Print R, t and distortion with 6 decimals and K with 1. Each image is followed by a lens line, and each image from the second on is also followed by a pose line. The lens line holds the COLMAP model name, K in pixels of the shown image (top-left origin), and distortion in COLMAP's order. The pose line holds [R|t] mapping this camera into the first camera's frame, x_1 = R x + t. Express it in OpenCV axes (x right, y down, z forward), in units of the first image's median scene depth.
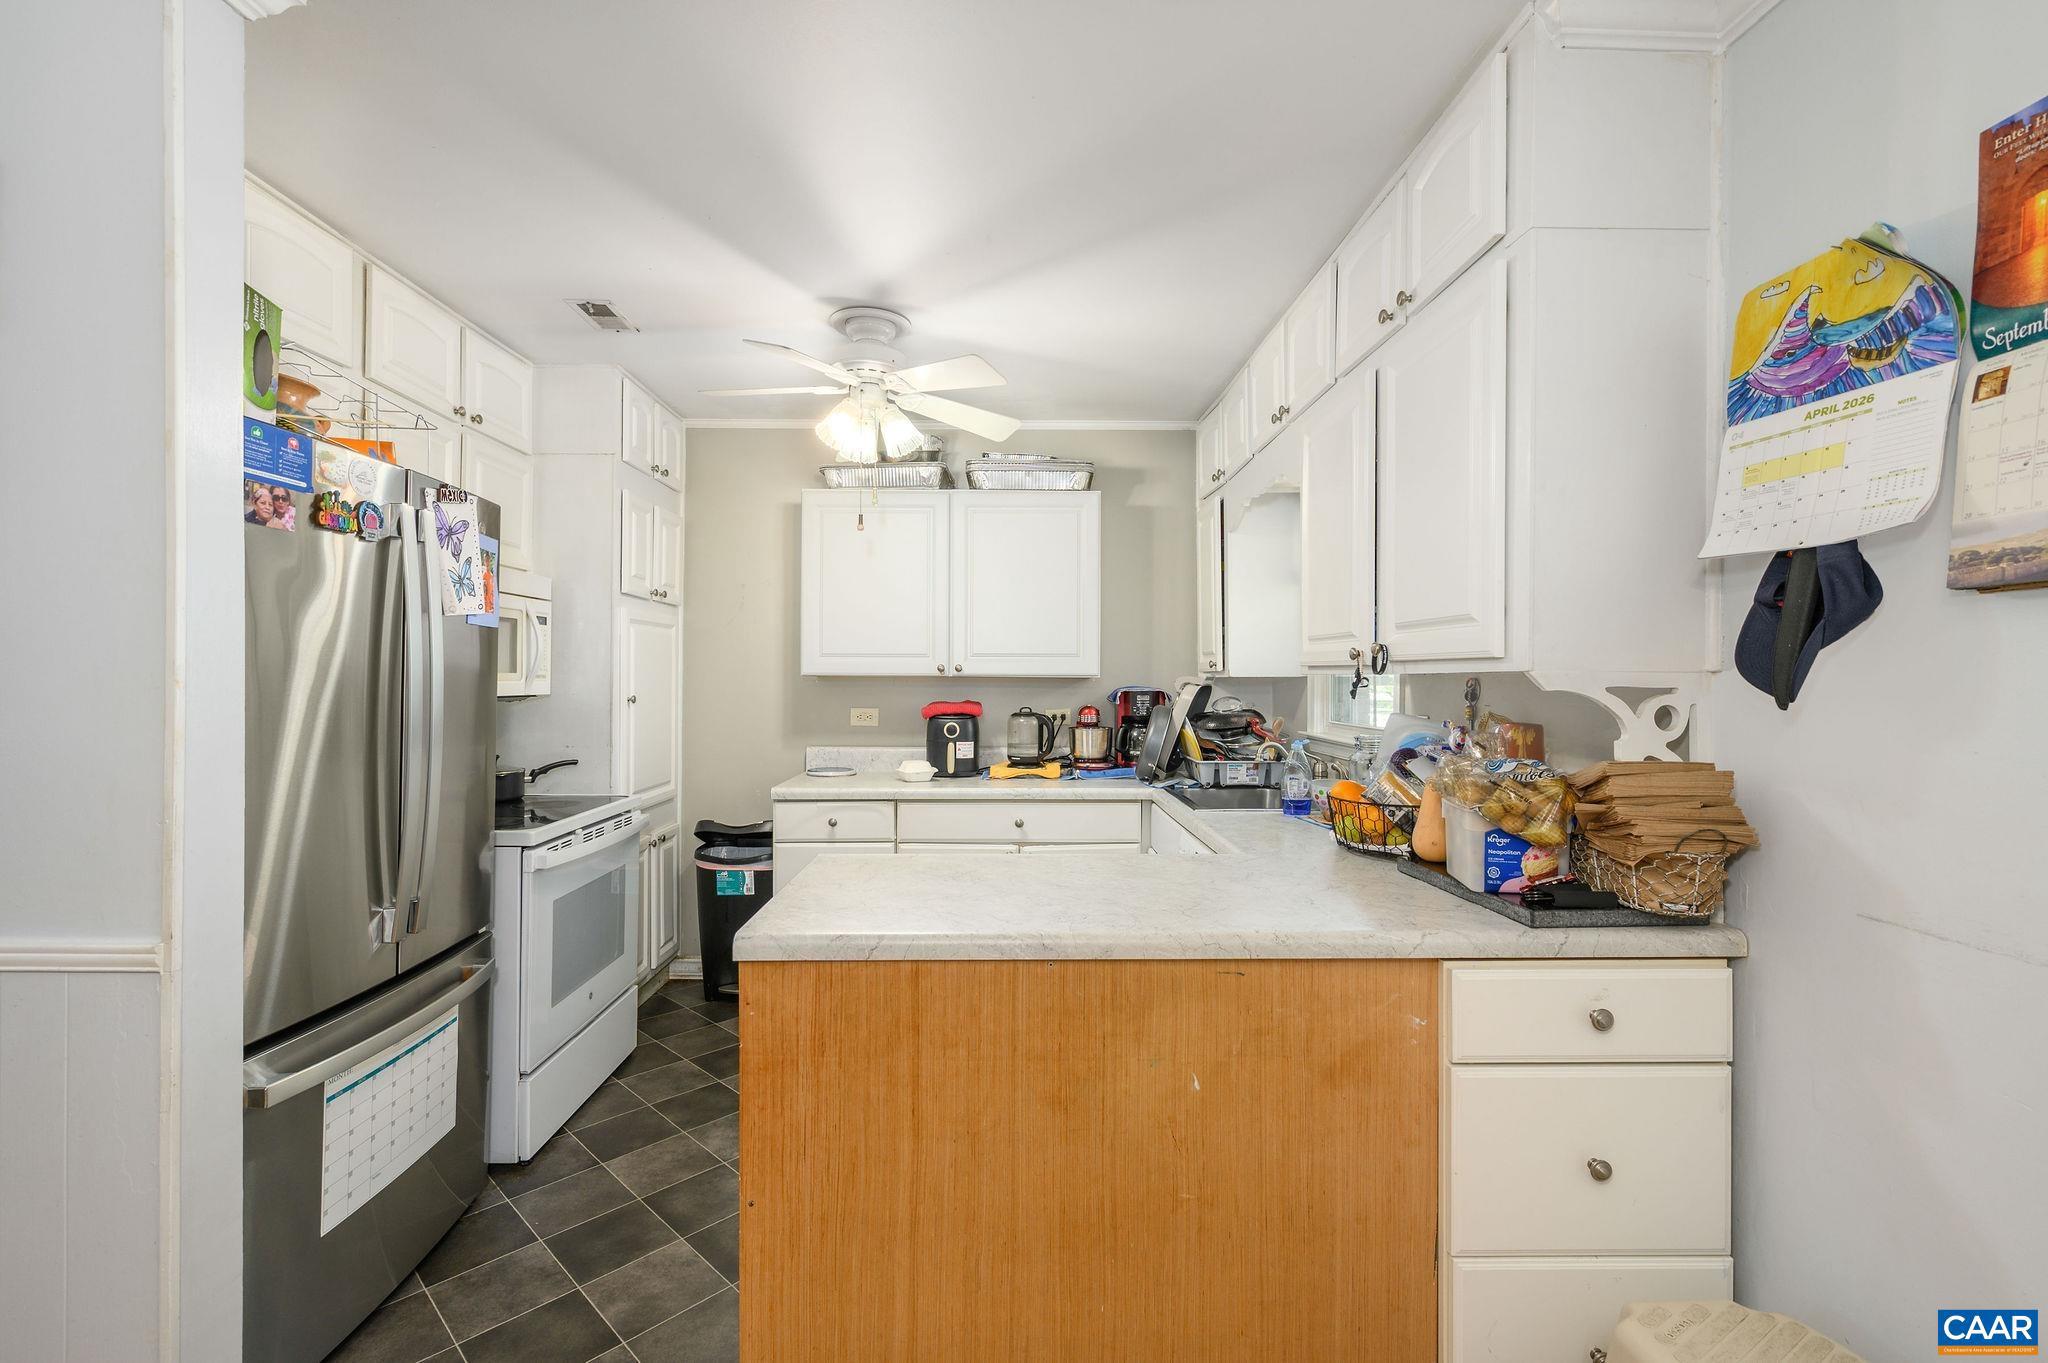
lens RADIAL K [[930.0, 0, 1026.5], [0, 930.0, 668.4], [0, 0, 1]] dist [-0.002466, -0.000401]
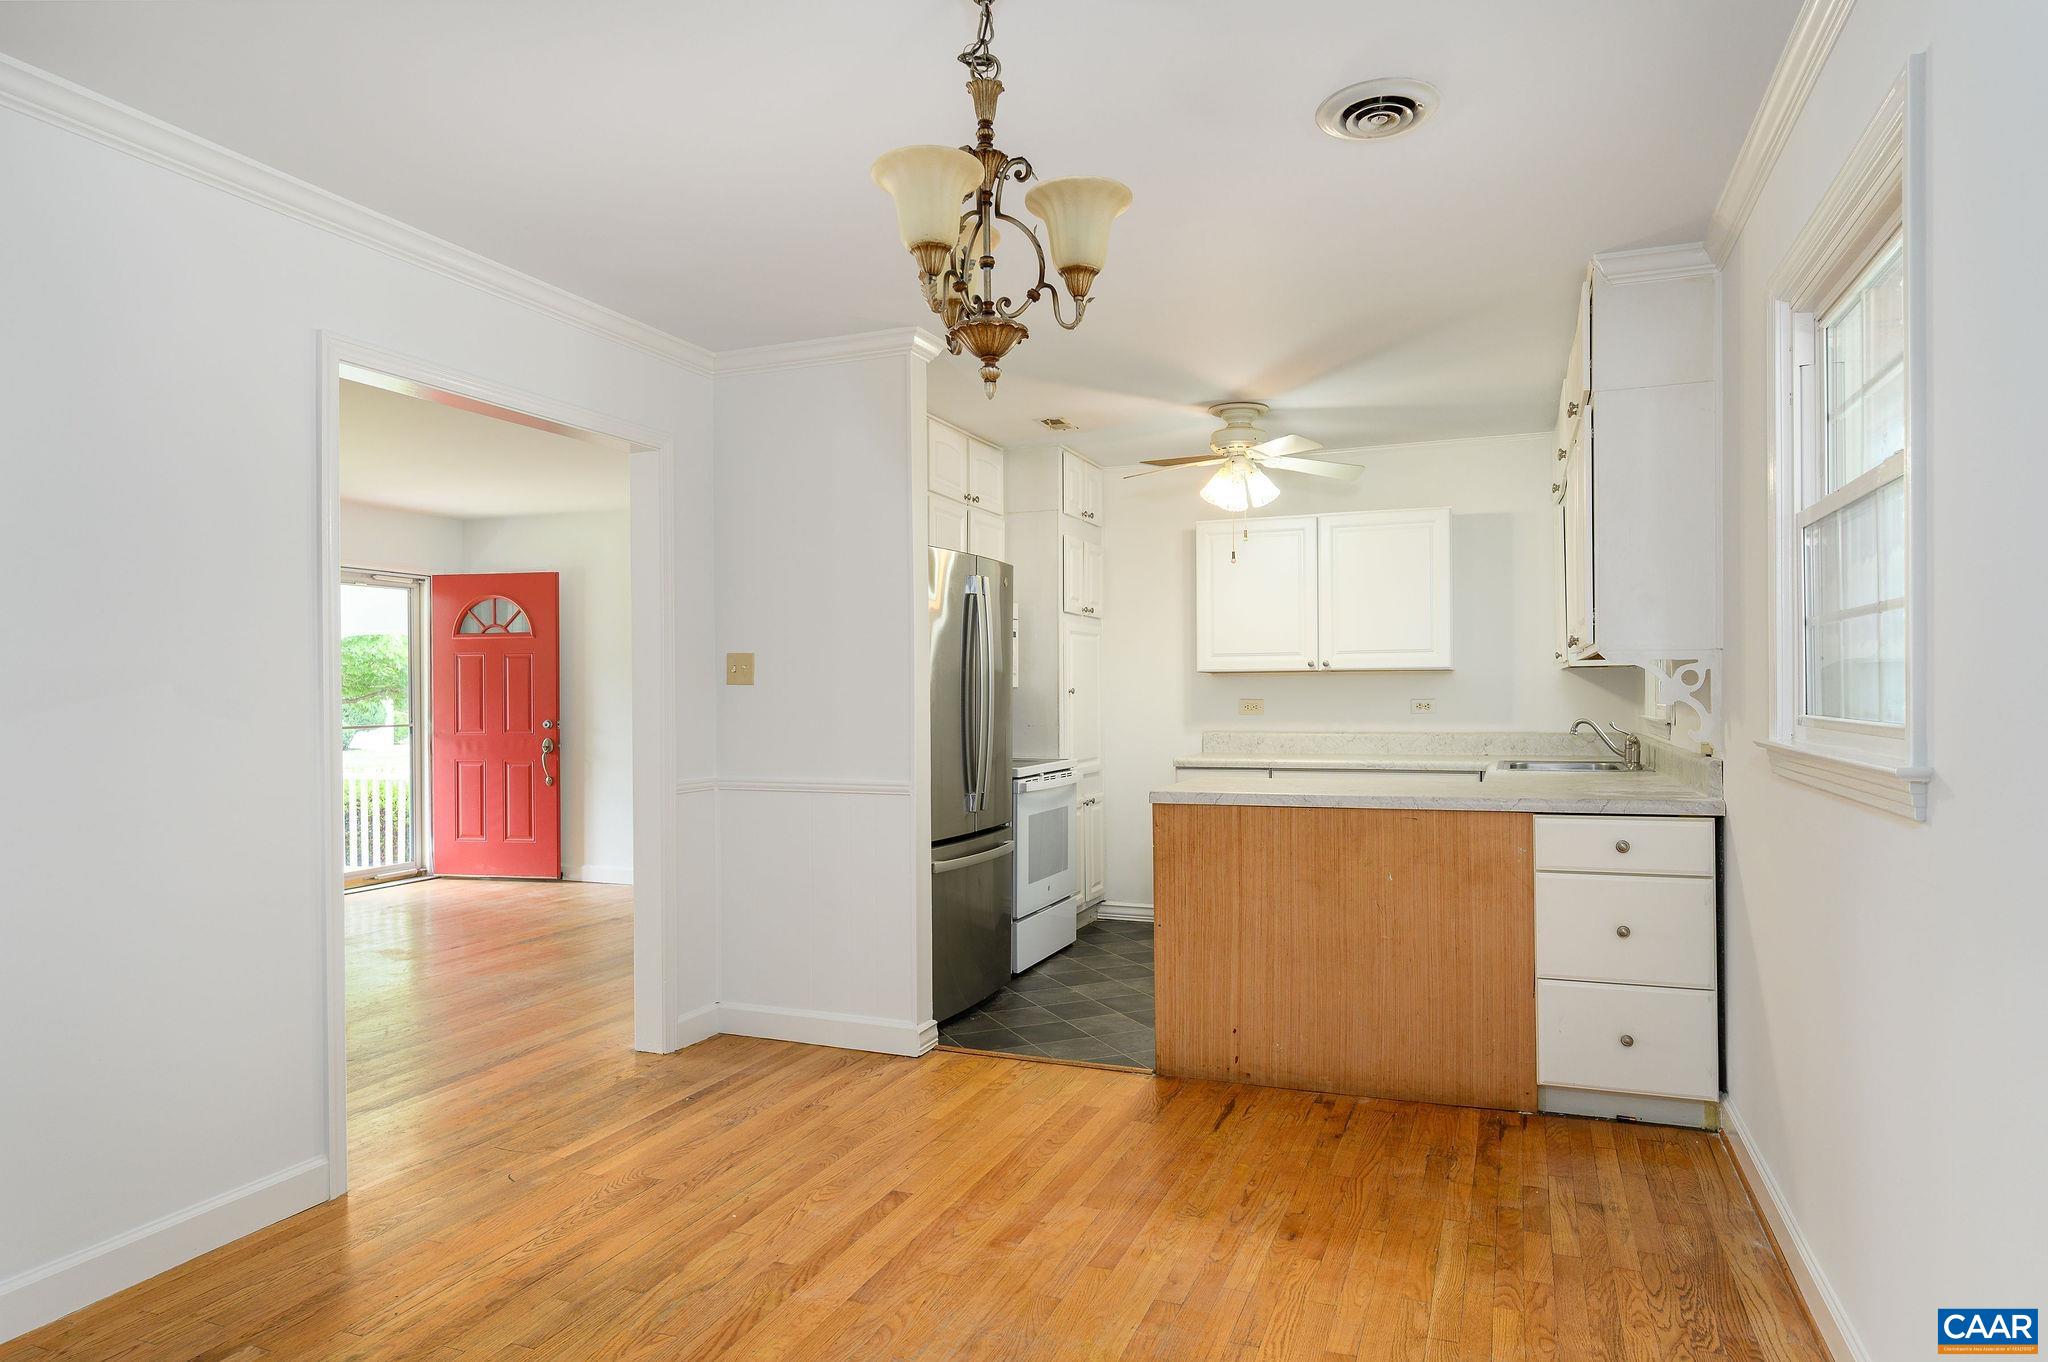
lens RADIAL K [[930.0, 0, 1028.8], [0, 930.0, 672.7], [0, 0, 1]] dist [-0.002466, -0.000401]
pose [[0.910109, -0.011673, -0.414205, 0.289703], [0.012529, 0.999921, -0.000651, 0.029569], [0.414180, -0.004598, 0.910183, -0.959541]]
